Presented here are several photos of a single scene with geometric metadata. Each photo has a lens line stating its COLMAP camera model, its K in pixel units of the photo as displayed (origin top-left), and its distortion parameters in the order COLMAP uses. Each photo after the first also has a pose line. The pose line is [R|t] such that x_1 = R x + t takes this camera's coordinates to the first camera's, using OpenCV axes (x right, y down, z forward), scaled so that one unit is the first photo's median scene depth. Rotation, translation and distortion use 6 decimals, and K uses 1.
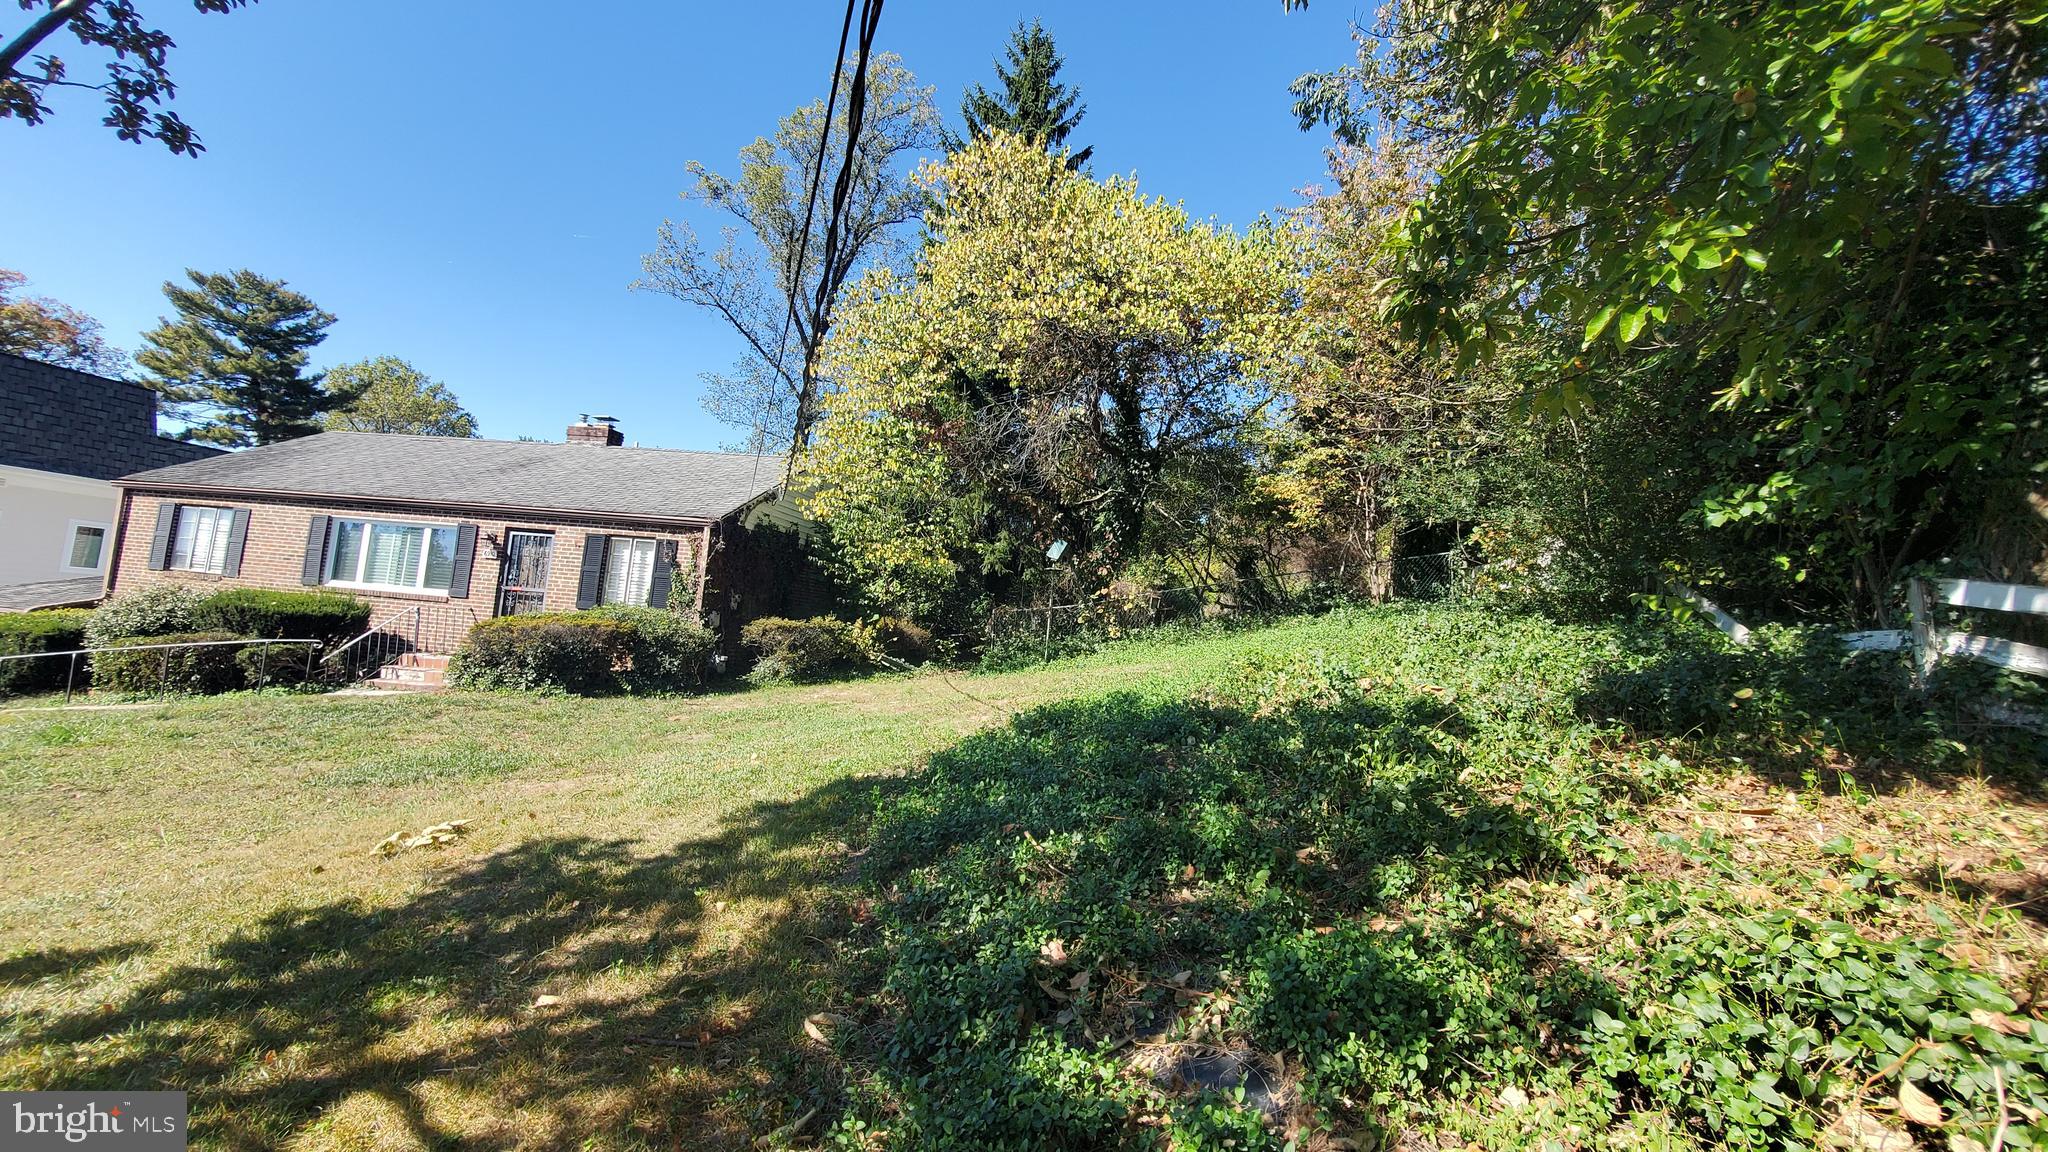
lens RADIAL K [[831.8, 0, 1016.3], [0, 831.8, 580.2], [0, 0, 1]] dist [0.002434, 0.000447]
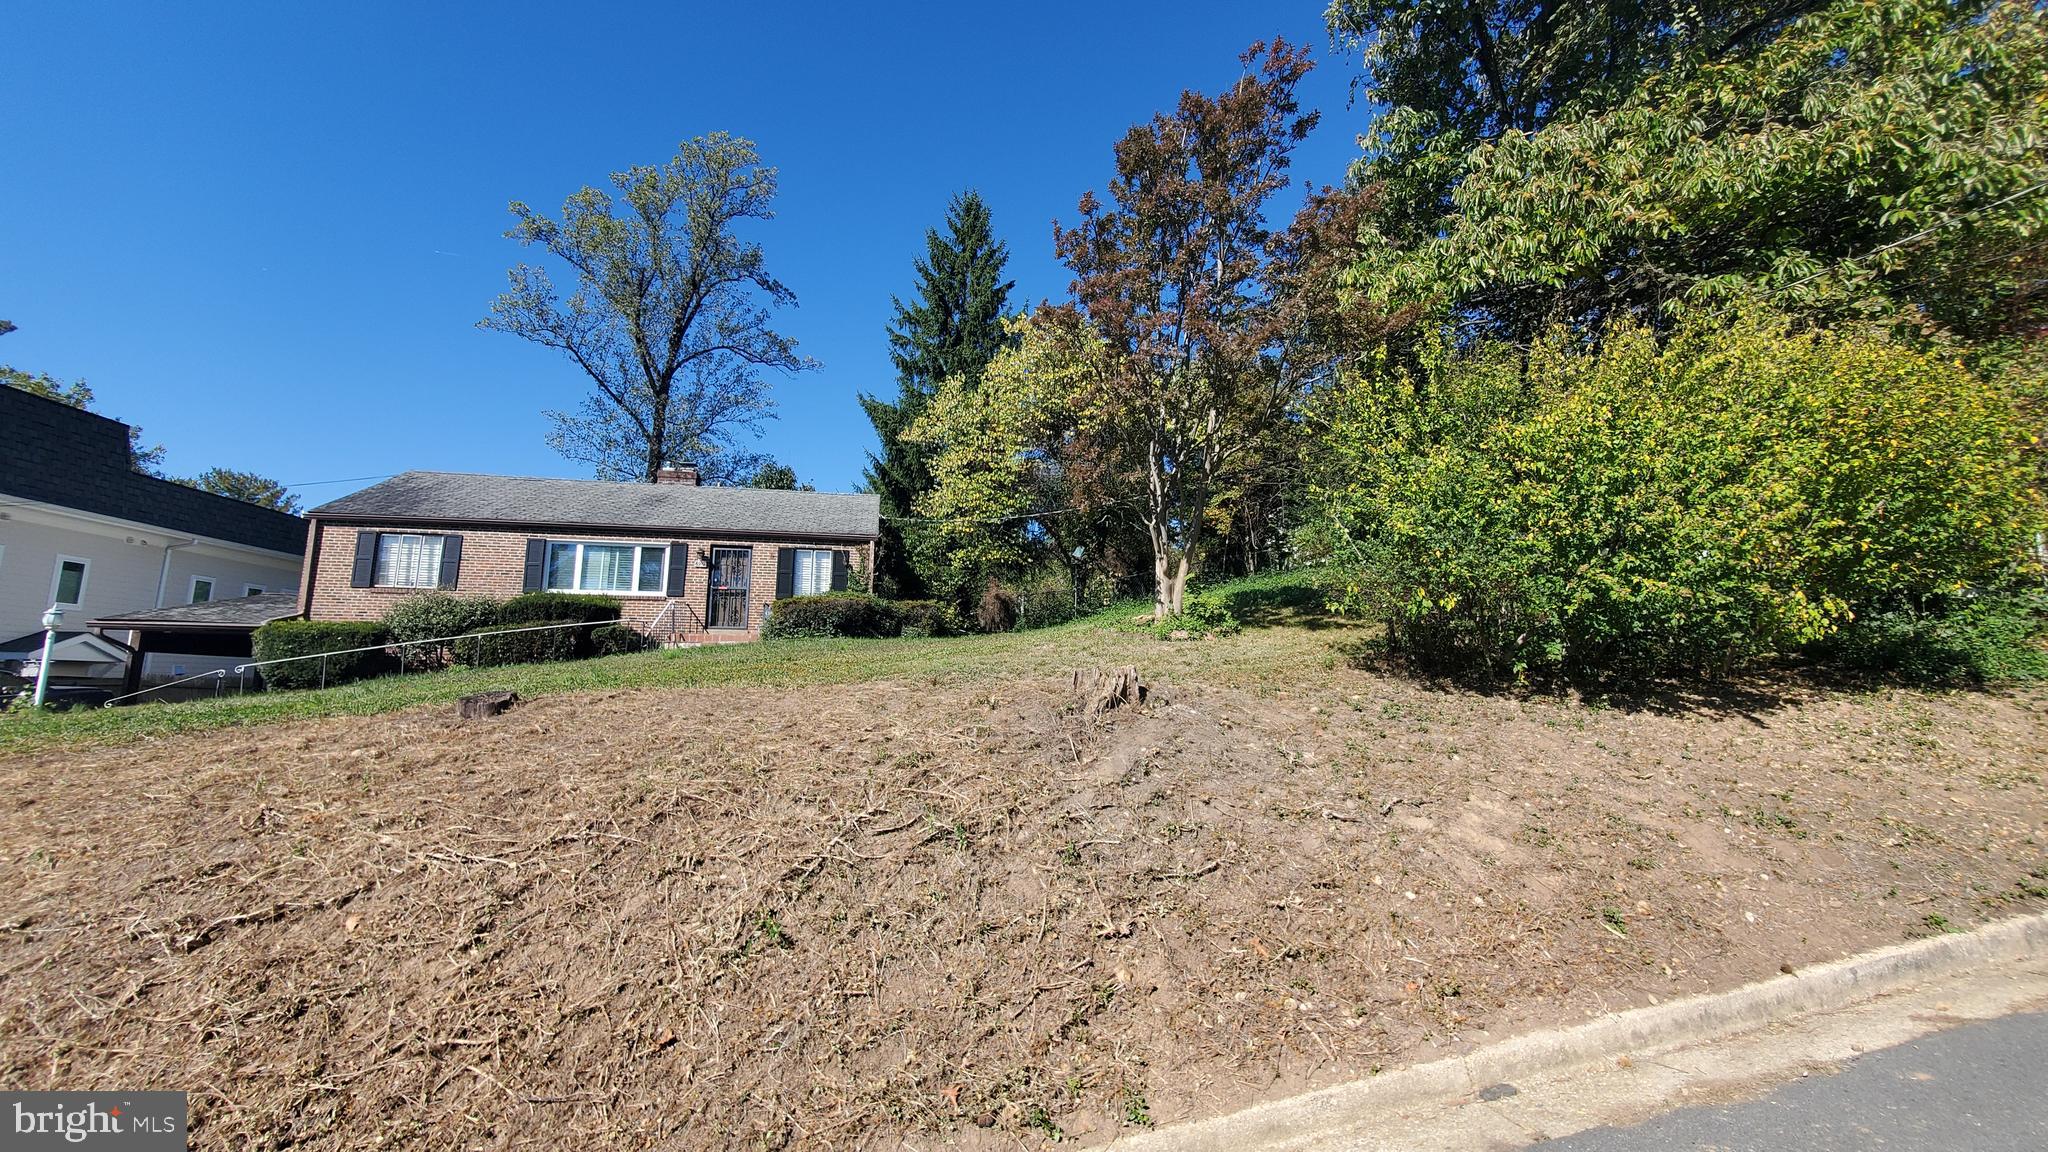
lens RADIAL K [[831.8, 0, 1030.6], [0, 831.8, 572.0], [0, 0, 1]] dist [0.002434, 0.000447]
pose [[0.937198, -0.028227, 0.347654, -0.585131], [0.046454, 0.997942, -0.044204, 0.067732], [-0.345691, 0.057578, 0.936580, -0.482662]]
